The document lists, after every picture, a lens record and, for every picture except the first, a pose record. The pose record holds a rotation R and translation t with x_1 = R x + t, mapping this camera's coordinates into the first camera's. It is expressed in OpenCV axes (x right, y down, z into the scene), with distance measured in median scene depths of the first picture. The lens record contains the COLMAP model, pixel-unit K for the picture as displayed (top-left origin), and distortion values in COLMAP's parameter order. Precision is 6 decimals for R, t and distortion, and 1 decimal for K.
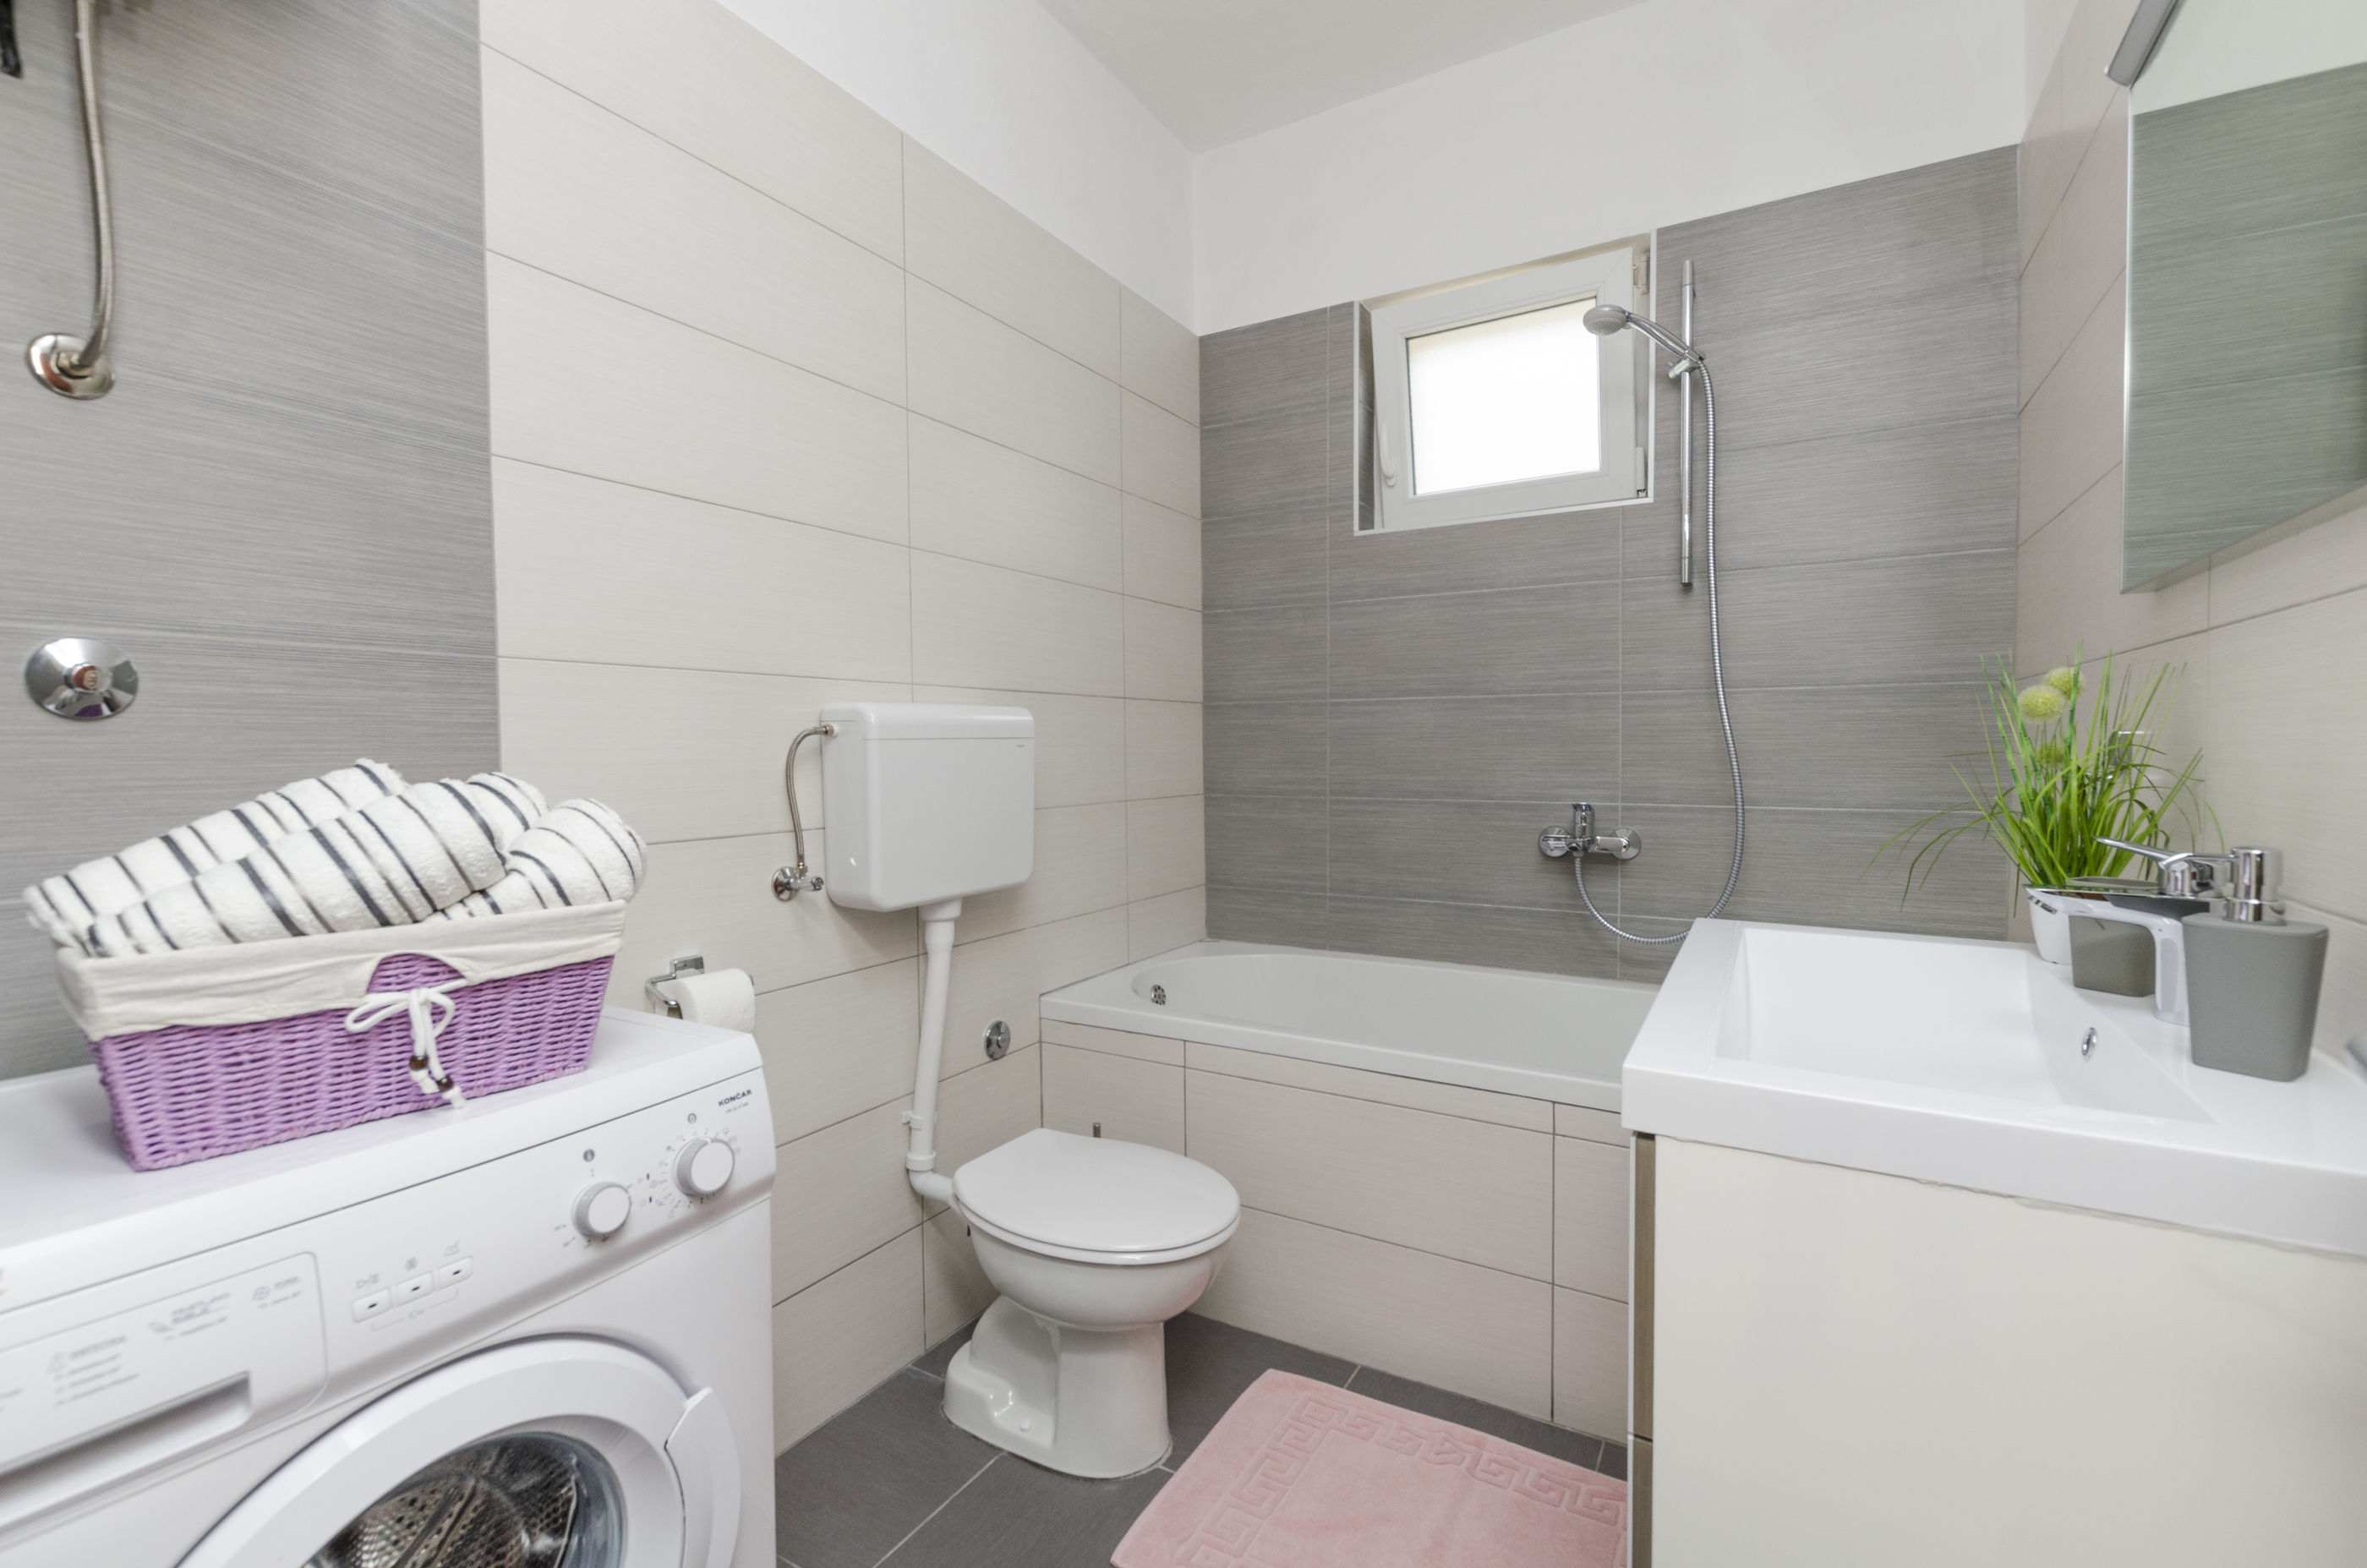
lens RADIAL K [[1031.4, 0, 1185.7], [0, 1031.4, 781.5], [0, 0, 1]] dist [0.011123, -0.004369]
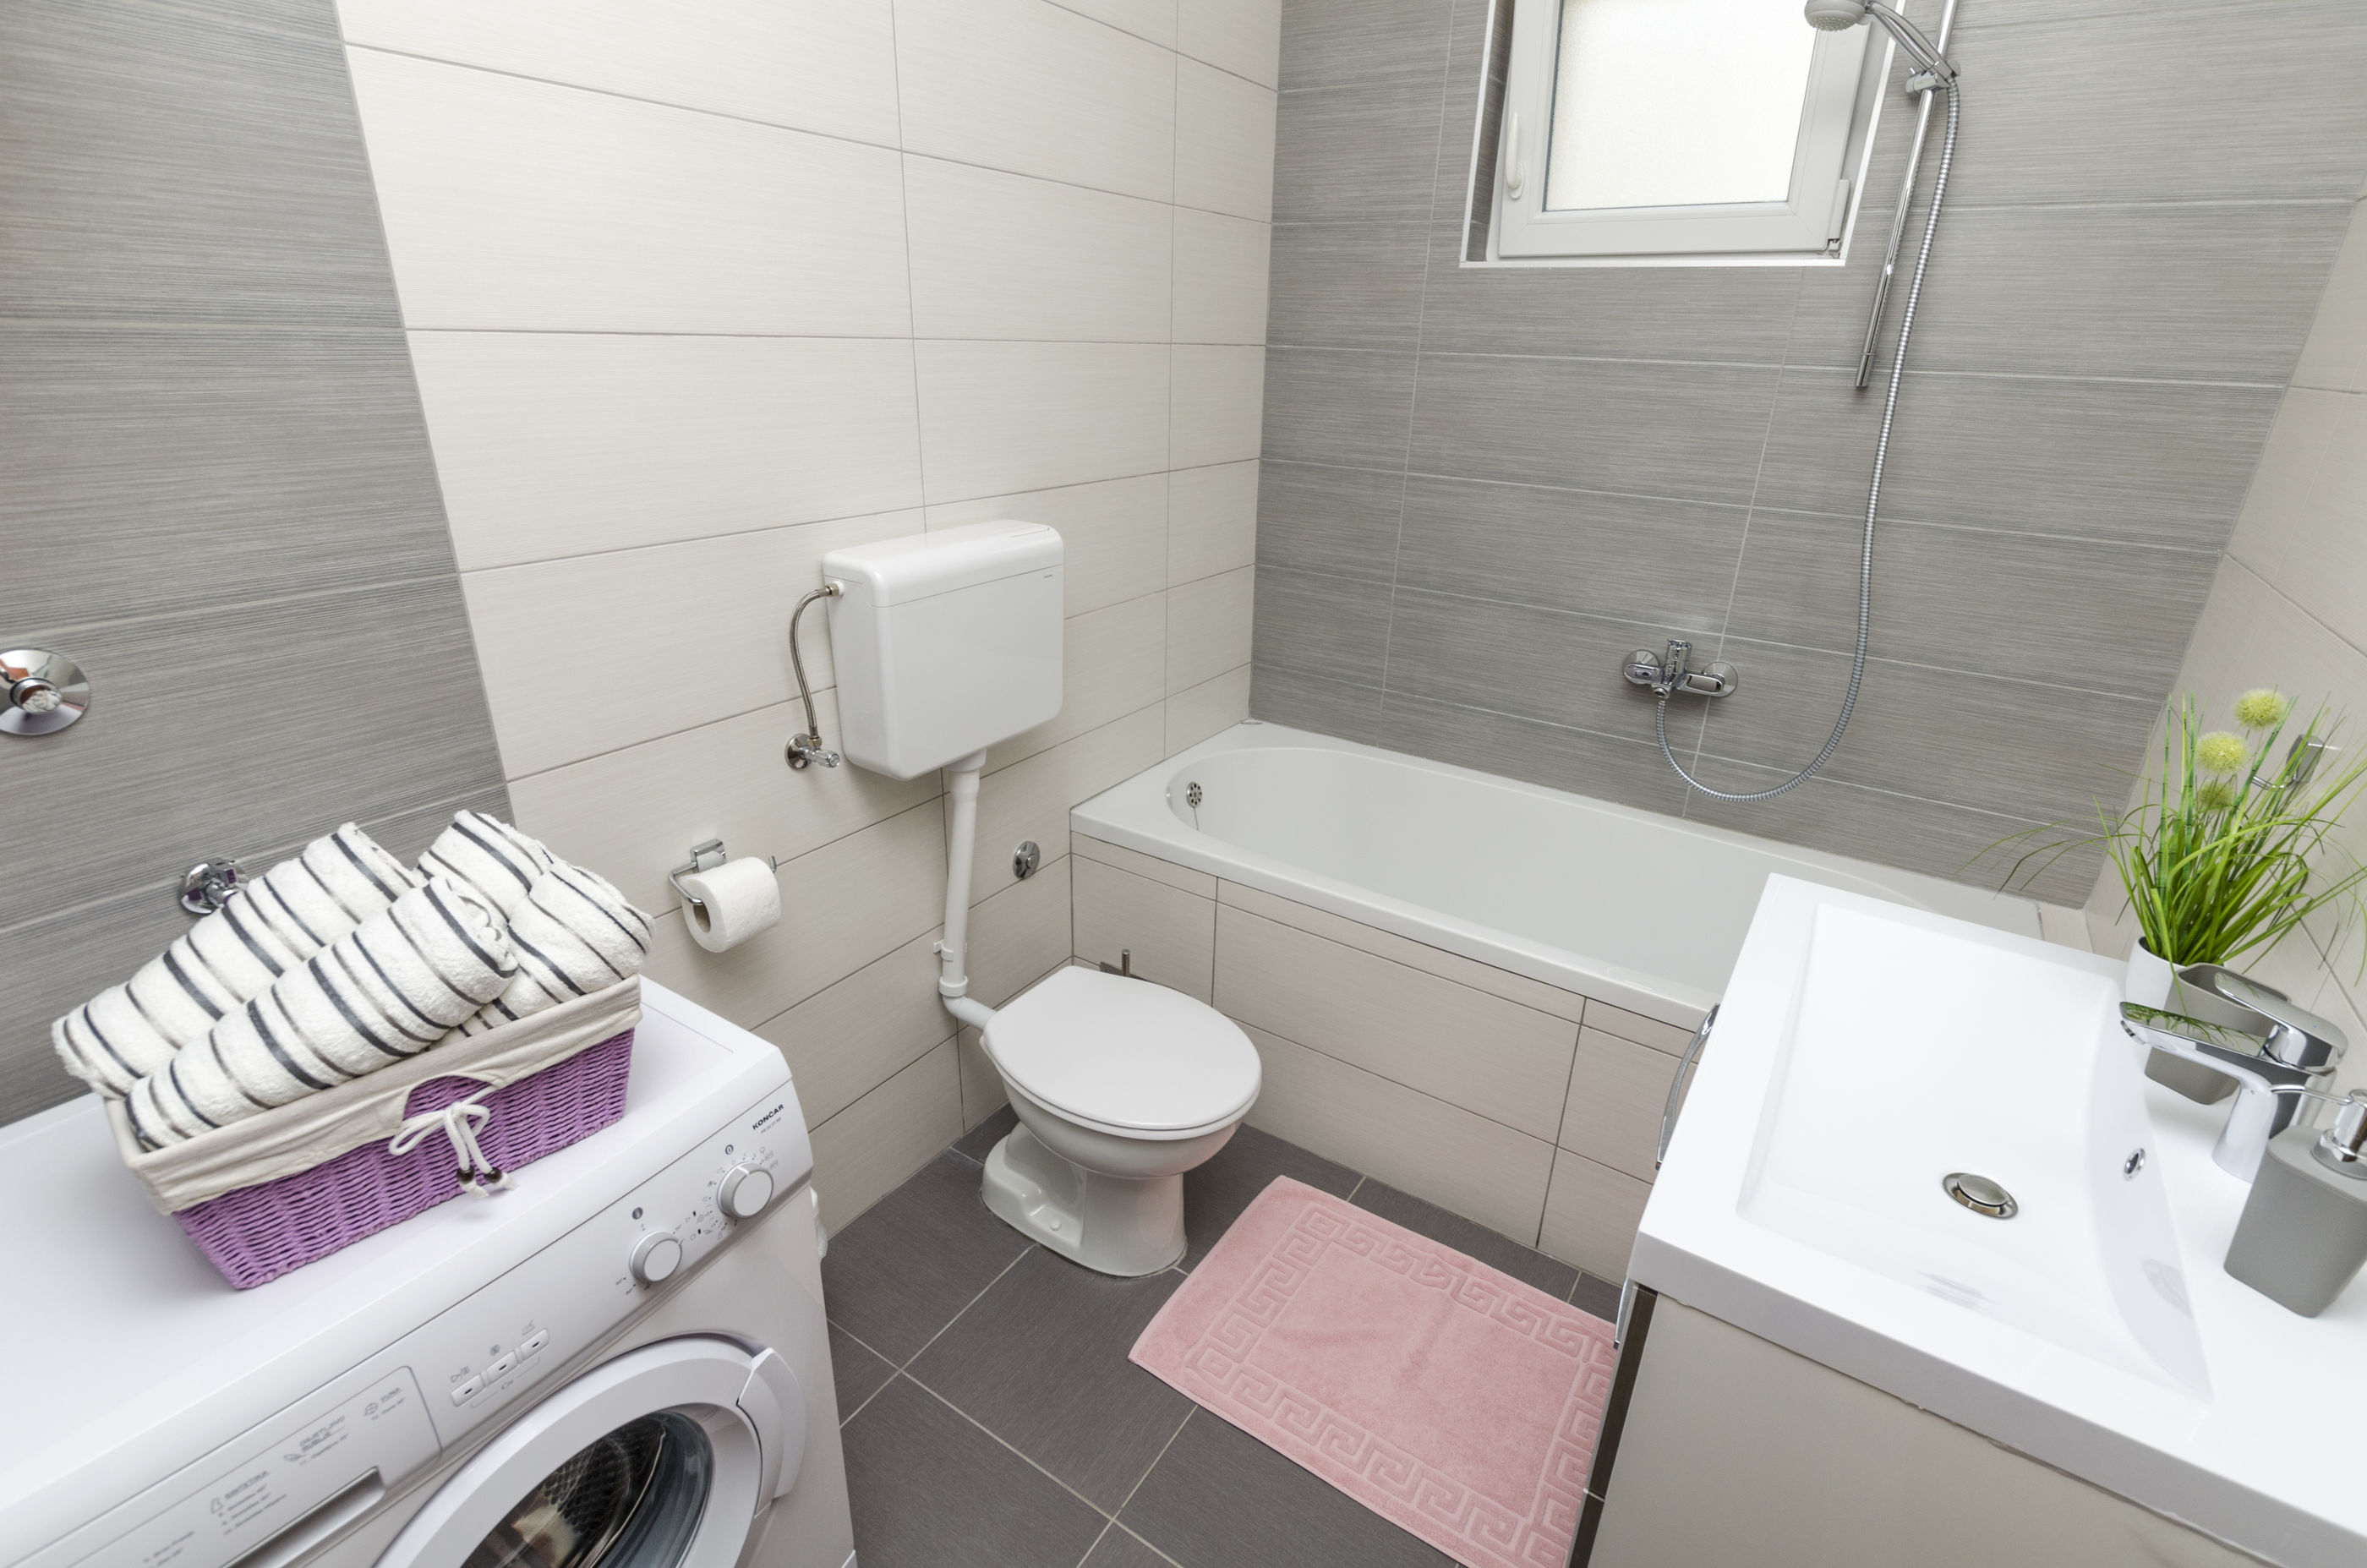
lens RADIAL K [[1107.7, 0, 1183.7], [0, 1107.7, 787.4], [0, 0, 1]] dist [0.003080, -0.001910]
pose [[0.998039, 0.052023, -0.034820, -0.000787], [-0.036662, 0.936594, 0.348493, -0.239290], [0.050742, -0.346532, 0.936665, 0.060525]]
